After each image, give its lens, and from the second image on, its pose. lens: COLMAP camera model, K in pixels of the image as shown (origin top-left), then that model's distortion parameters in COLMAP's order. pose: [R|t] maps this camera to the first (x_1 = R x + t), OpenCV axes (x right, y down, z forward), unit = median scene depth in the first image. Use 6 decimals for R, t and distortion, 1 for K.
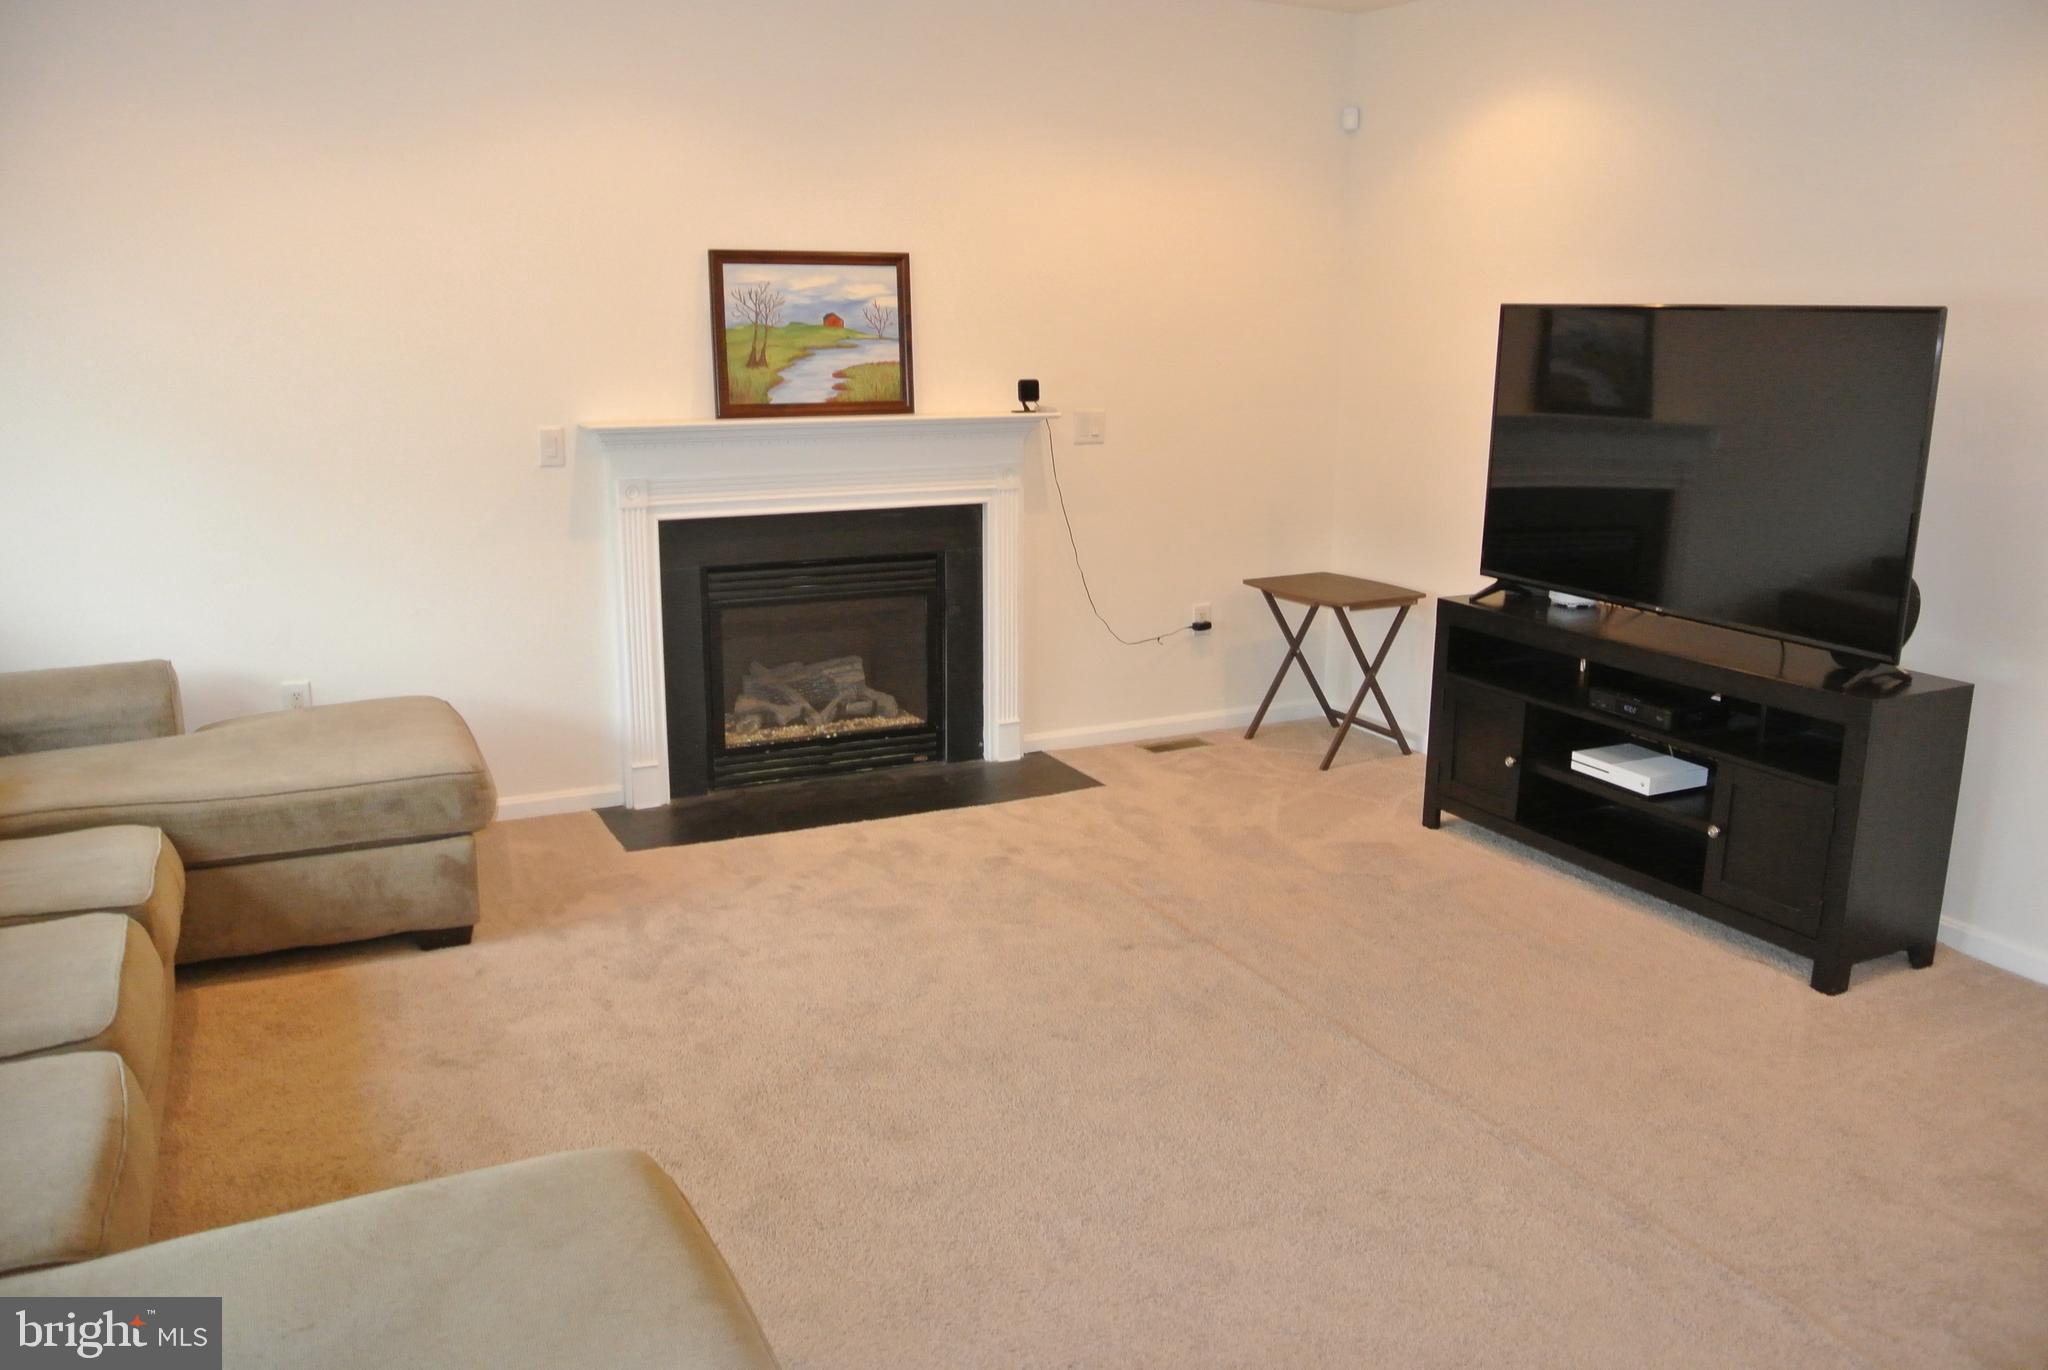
lens RADIAL K [[1583.4, 0, 1023.8], [0, 1583.4, 682.1], [0, 0, 1]] dist [-0.086038, 0.032841]
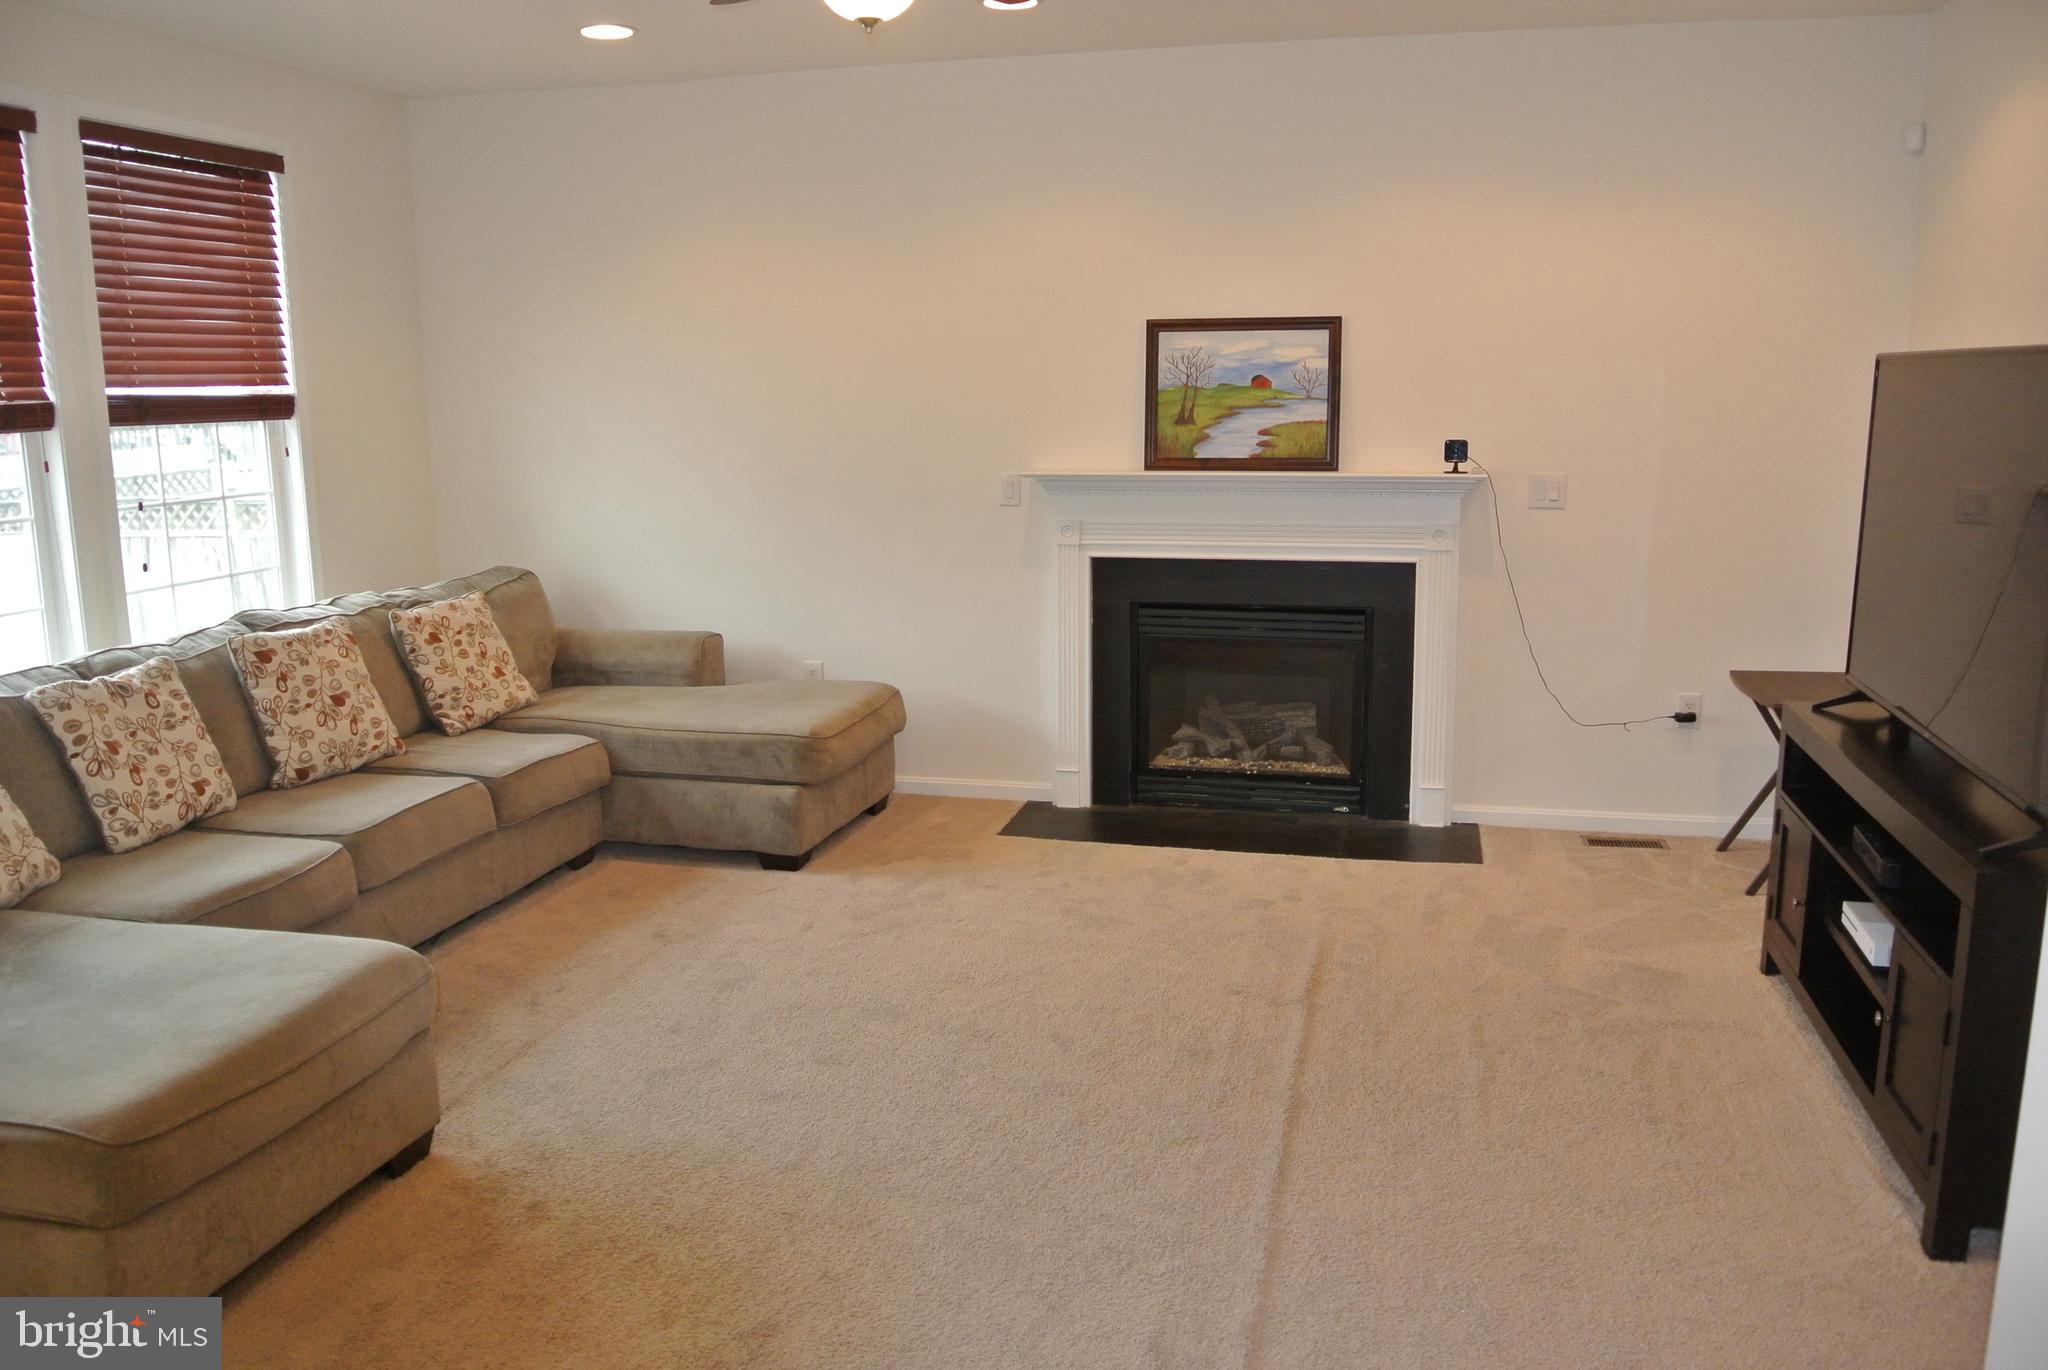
lens RADIAL K [[1583.4, 0, 1023.8], [0, 1583.4, 682.1], [0, 0, 1]] dist [-0.086038, 0.032841]
pose [[0.758431, 0.106804, -0.642943, 0.462590], [-0.131383, 0.991284, 0.009687, -0.017150], [0.638374, 0.077125, 0.765853, 0.095272]]
